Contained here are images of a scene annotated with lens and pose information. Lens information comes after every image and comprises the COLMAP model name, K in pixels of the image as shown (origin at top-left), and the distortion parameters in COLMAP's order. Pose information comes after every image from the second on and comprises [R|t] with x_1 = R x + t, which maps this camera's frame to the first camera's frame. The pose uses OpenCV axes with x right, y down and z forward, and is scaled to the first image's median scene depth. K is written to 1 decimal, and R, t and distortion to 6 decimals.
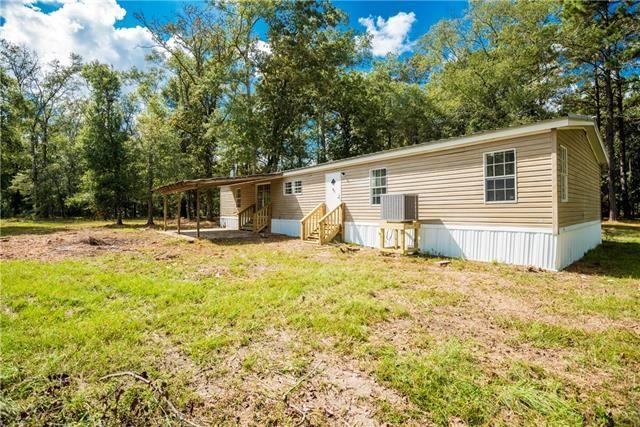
lens RADIAL K [[292.1, 0, 320.0], [0, 292.1, 213.5], [0, 0, 1]] dist [-0.026032, -0.000319]
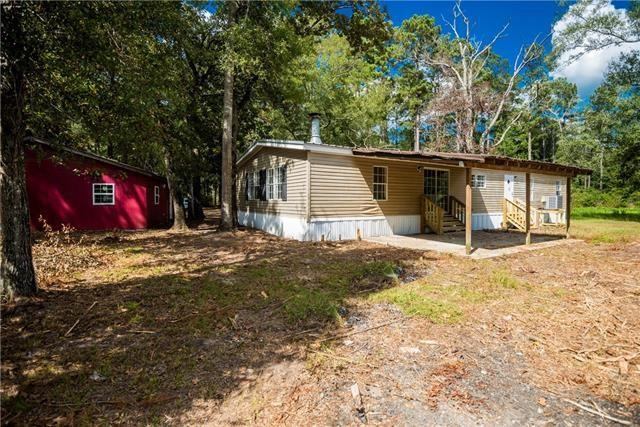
lens RADIAL K [[296.3, 0, 320.0], [0, 296.3, 213.5], [0, 0, 1]] dist [0.014669, -0.009847]
pose [[0.164117, -0.025305, 0.986116, -1.638814], [0.013491, 0.999635, 0.023407, -0.014621], [-0.986349, 0.009462, 0.164398, 1.914150]]
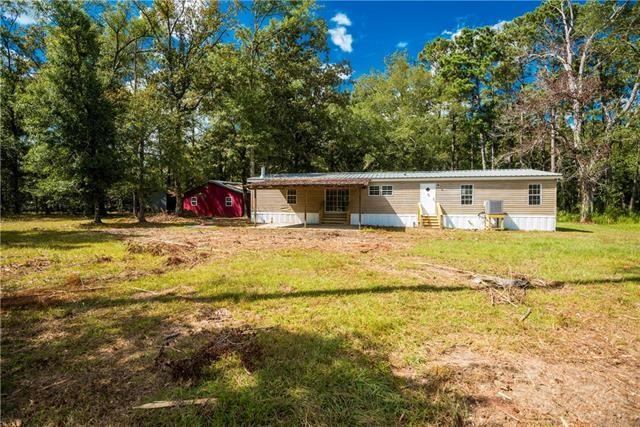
lens RADIAL K [[292.1, 0, 320.0], [0, 292.1, 213.5], [0, 0, 1]] dist [-0.026032, -0.000319]
pose [[0.786744, -0.004259, 0.617265, -1.622175], [-0.003240, 0.999934, 0.011029, 0.005832], [-0.617271, -0.010677, 0.786678, 0.156189]]
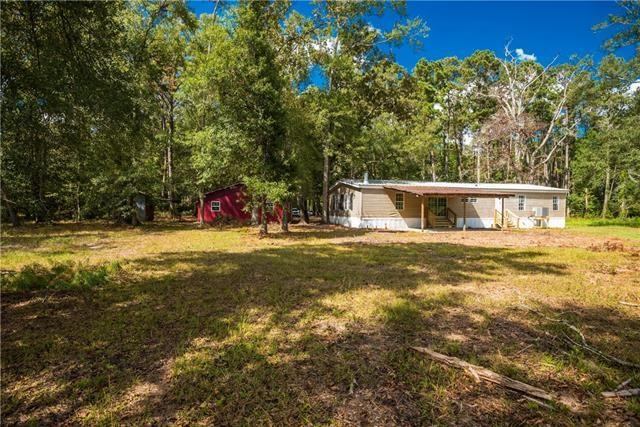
lens RADIAL K [[292.1, 0, 320.0], [0, 292.1, 213.5], [0, 0, 1]] dist [-0.026032, -0.000319]
pose [[0.441273, 0.005337, 0.897357, -2.690347], [0.006313, 0.999939, -0.009051, 0.007141], [-0.897351, 0.009659, 0.441213, 1.458109]]
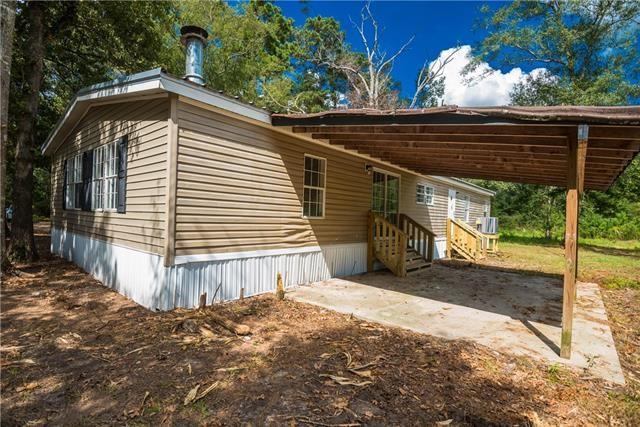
lens RADIAL K [[317.1, 0, 292.2], [0, 317.1, 222.2], [0, 0, 1]] dist [-0.029543, -0.000133]
pose [[-0.099340, -0.002488, 0.995050, -1.162209], [-0.012000, 0.999927, 0.001302, -0.025654], [-0.994981, -0.011812, -0.099363, 1.982024]]
